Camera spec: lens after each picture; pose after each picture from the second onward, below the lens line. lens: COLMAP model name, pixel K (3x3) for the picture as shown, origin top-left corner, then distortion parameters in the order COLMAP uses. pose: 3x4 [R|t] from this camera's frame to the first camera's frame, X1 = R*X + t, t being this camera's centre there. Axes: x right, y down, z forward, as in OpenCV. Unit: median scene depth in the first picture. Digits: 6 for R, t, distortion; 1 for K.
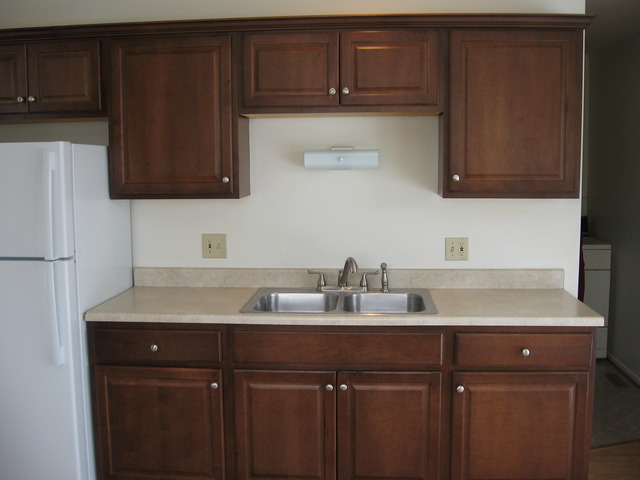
lens RADIAL K [[663.9, 0, 326.7], [0, 663.9, 229.5], [0, 0, 1]] dist [-0.135689, 0.061513]
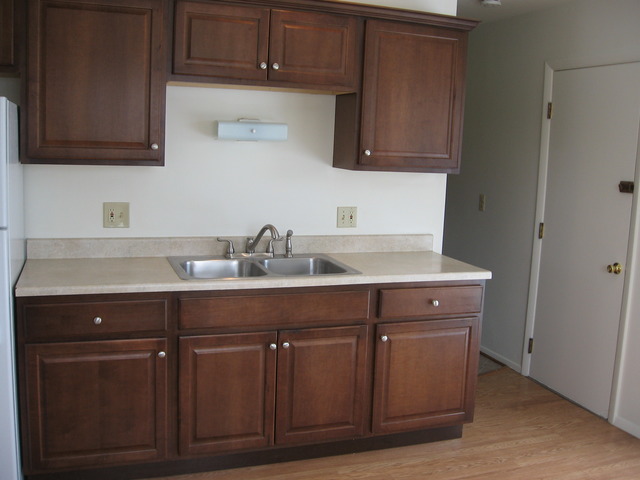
lens RADIAL K [[663.9, 0, 326.7], [0, 663.9, 229.5], [0, 0, 1]] dist [-0.135689, 0.061513]
pose [[0.909639, -0.010787, 0.415260, -0.334997], [-0.004336, 0.999362, 0.035458, 0.012511], [-0.415377, -0.034054, 0.909012, 0.003060]]
